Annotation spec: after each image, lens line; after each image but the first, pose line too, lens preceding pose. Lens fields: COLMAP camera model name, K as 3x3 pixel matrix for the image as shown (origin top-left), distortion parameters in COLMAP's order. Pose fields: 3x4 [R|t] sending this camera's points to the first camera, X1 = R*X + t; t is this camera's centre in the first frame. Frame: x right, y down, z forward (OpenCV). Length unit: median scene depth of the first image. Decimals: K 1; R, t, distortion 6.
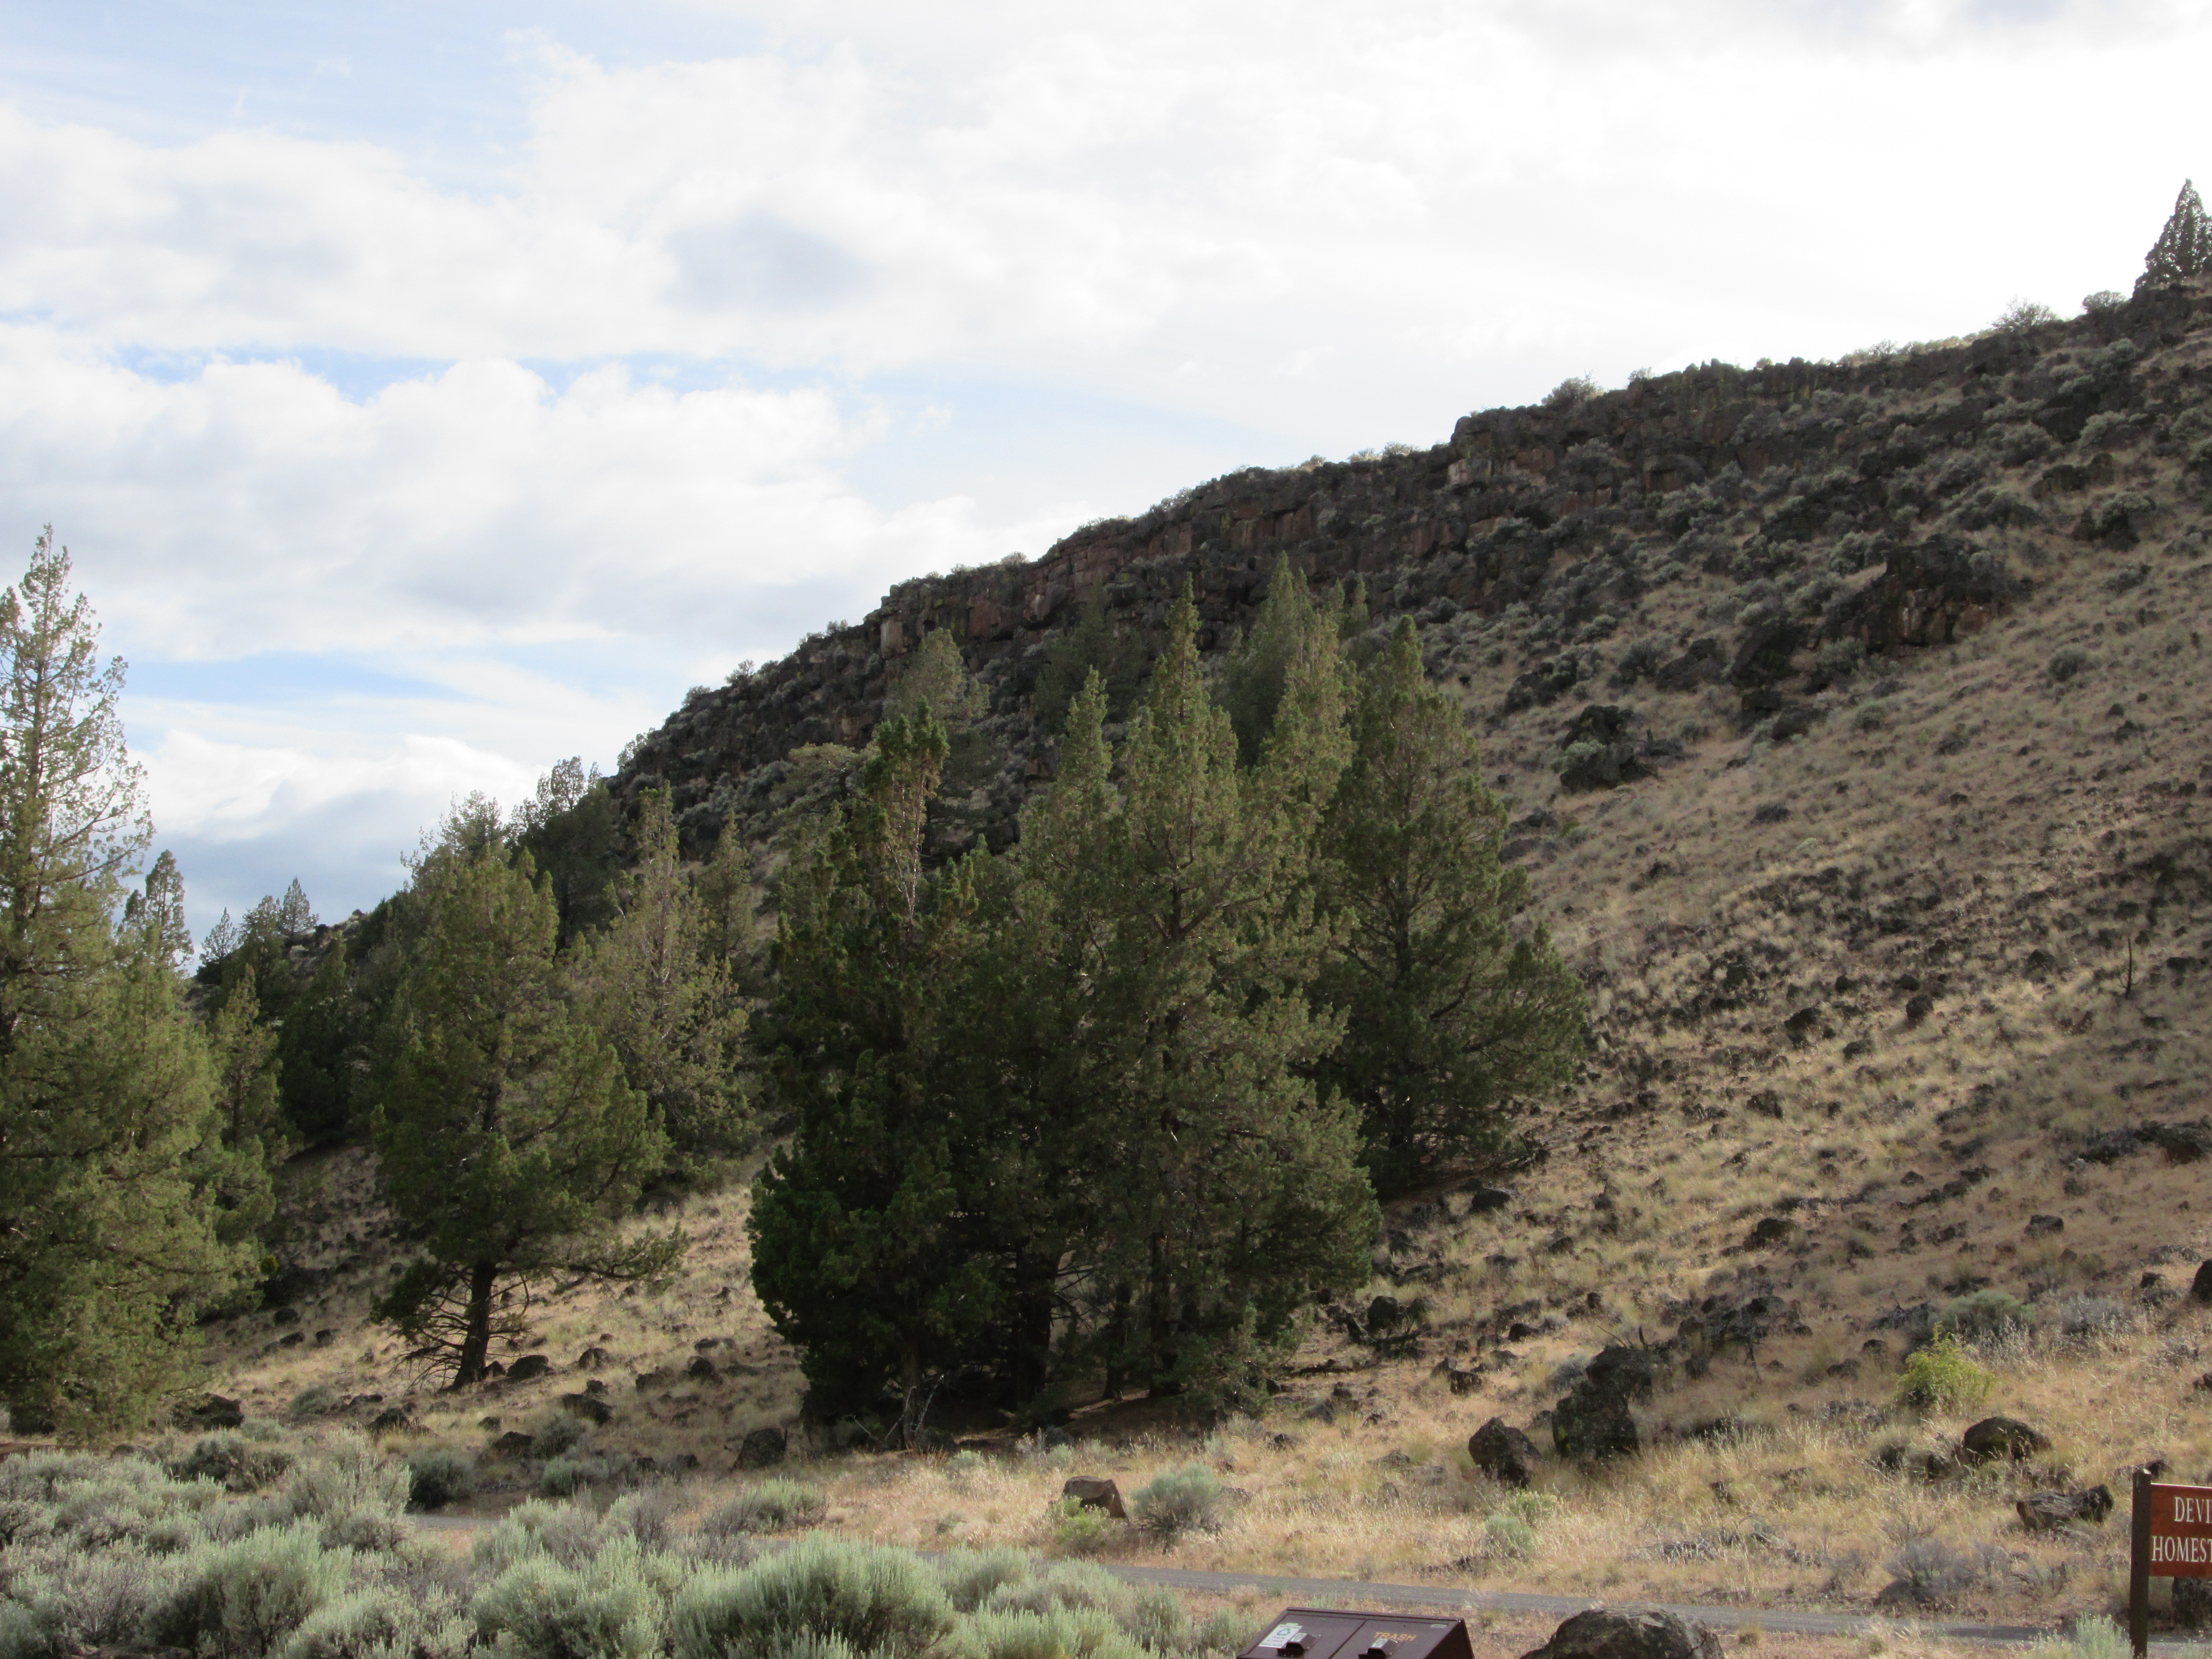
lens RADIAL K [[3793.3, 0, 1106.7], [0, 3793.3, 828.3], [0, 0, 1]] dist [-0.100523, 0.000000]
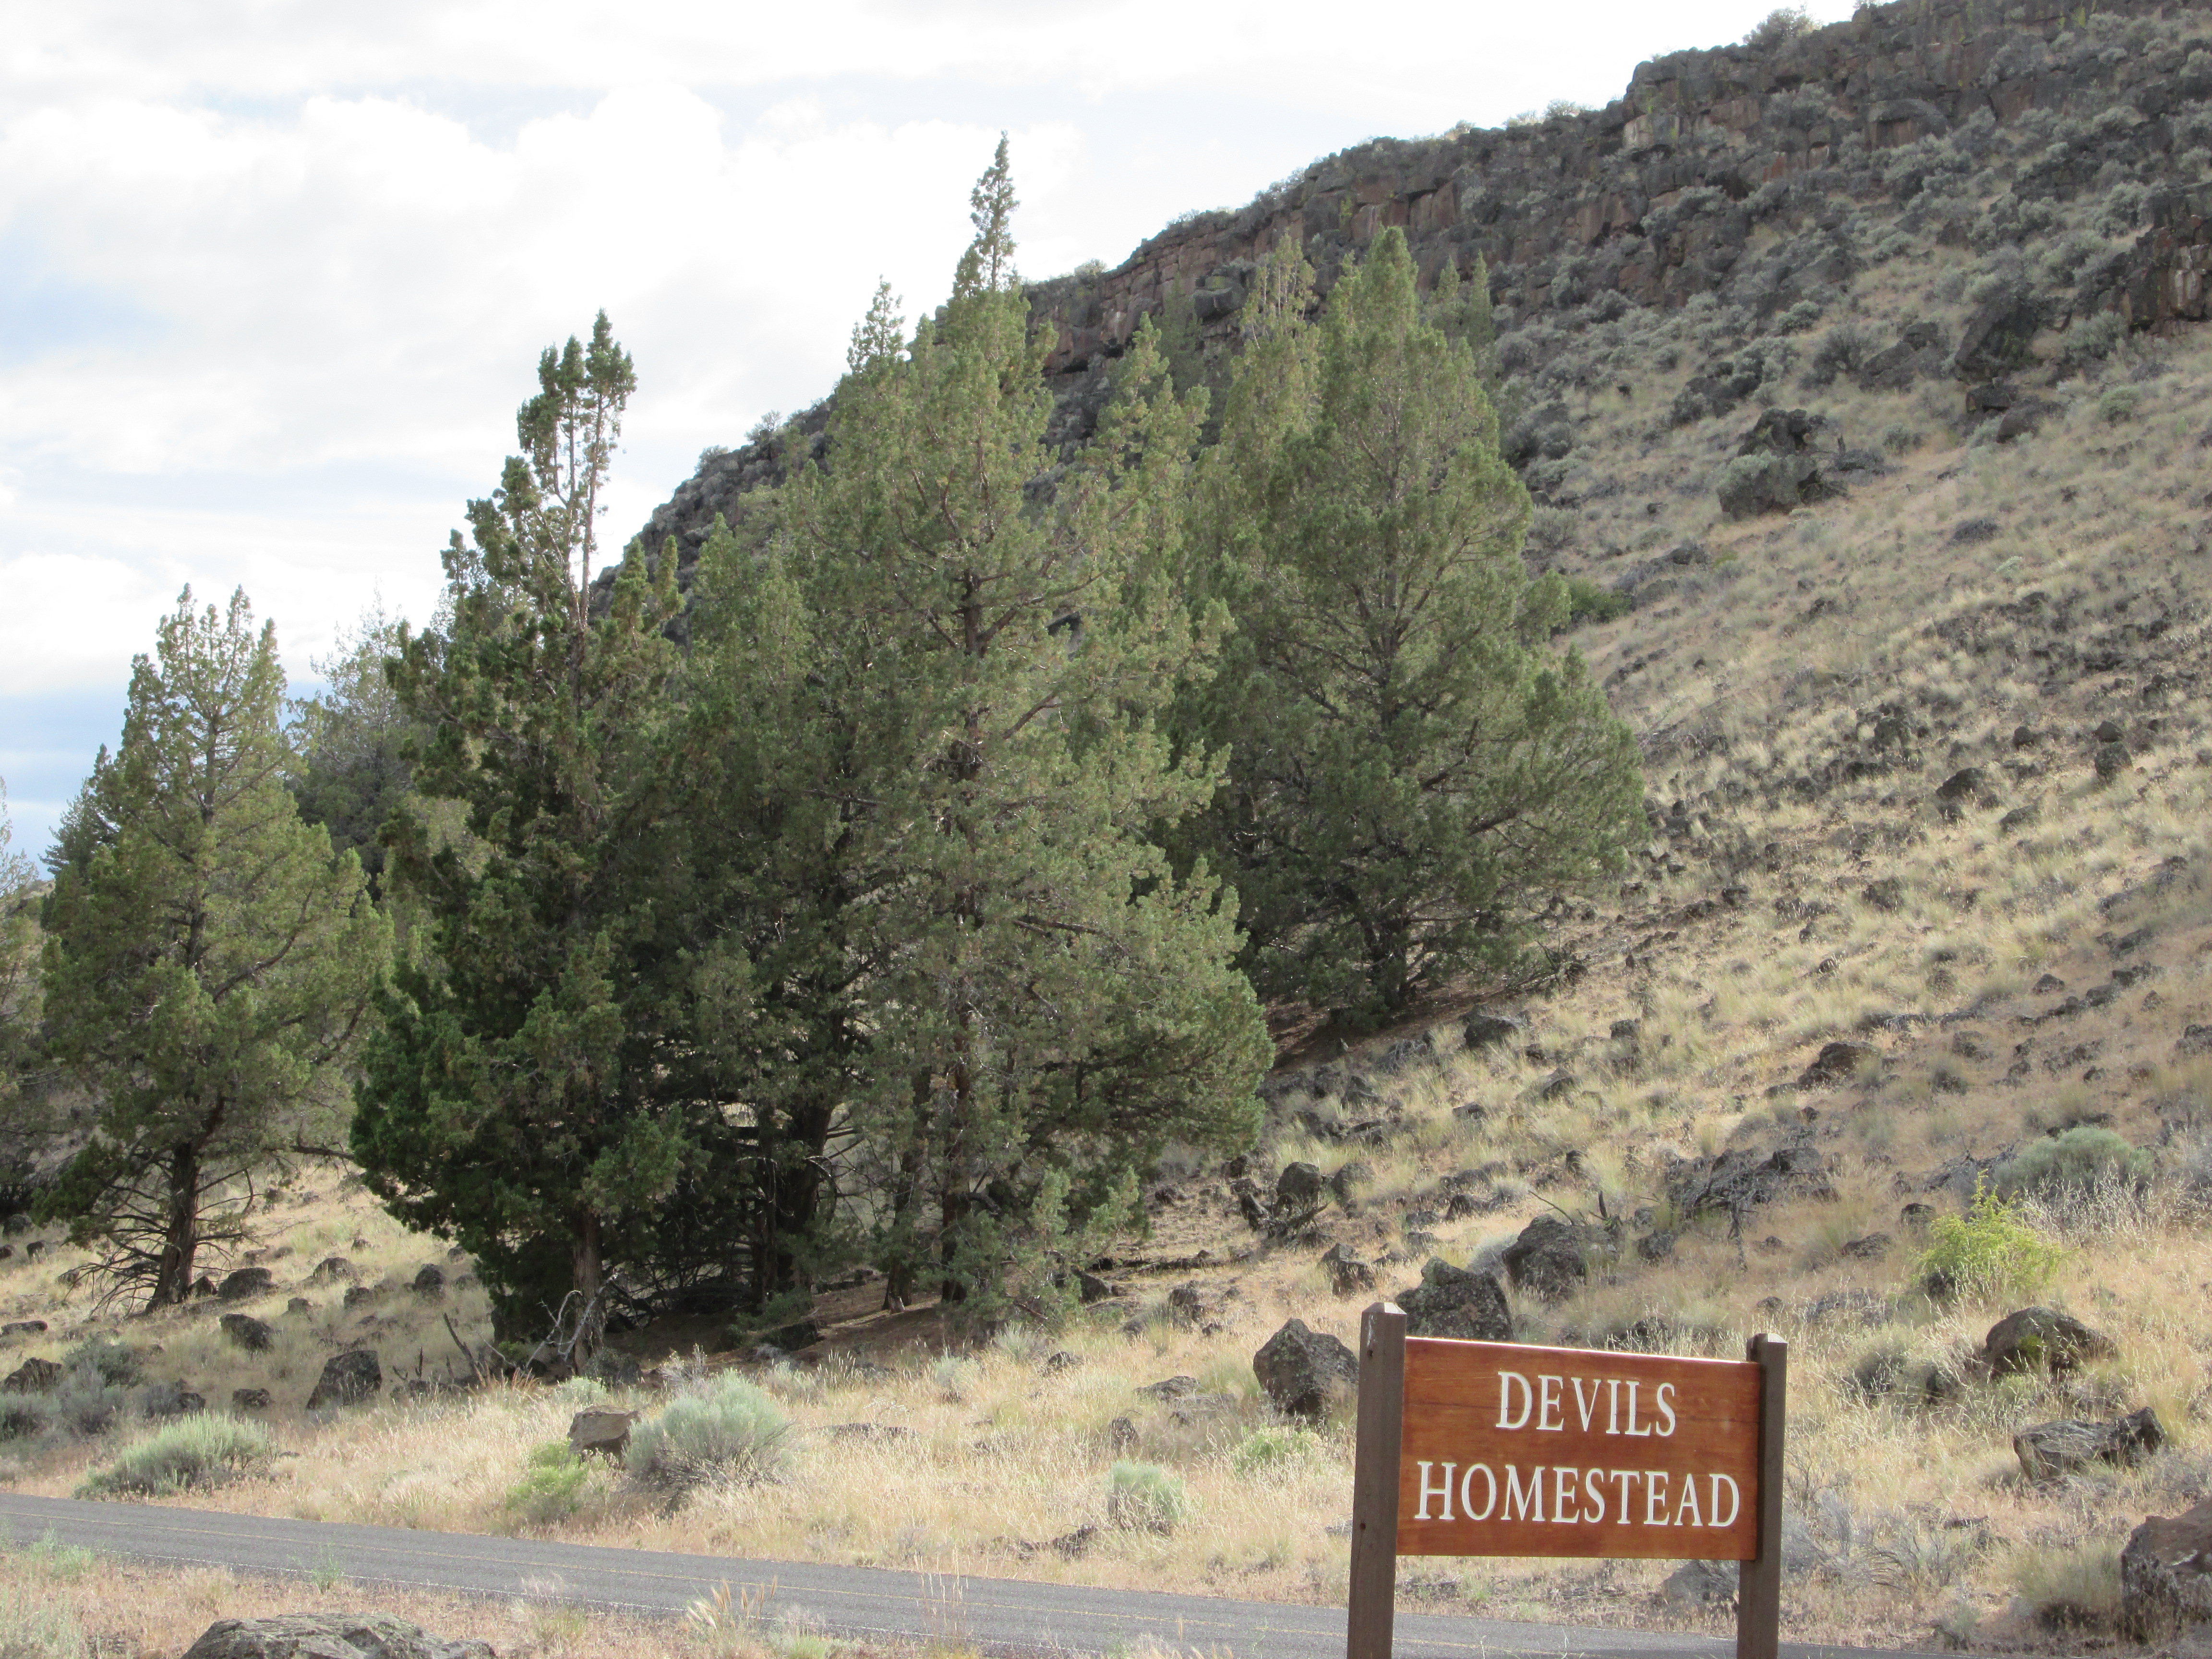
lens RADIAL K [[4613.8, 0, 1105.9], [0, 4613.8, 829.9], [0, 0, 1]] dist [-0.185143, 0.000000]
pose [[0.998487, -0.013699, -0.053250, 0.064649], [0.015661, 0.999207, 0.036616, 0.023347], [0.052706, -0.037394, 0.997910, 0.115347]]
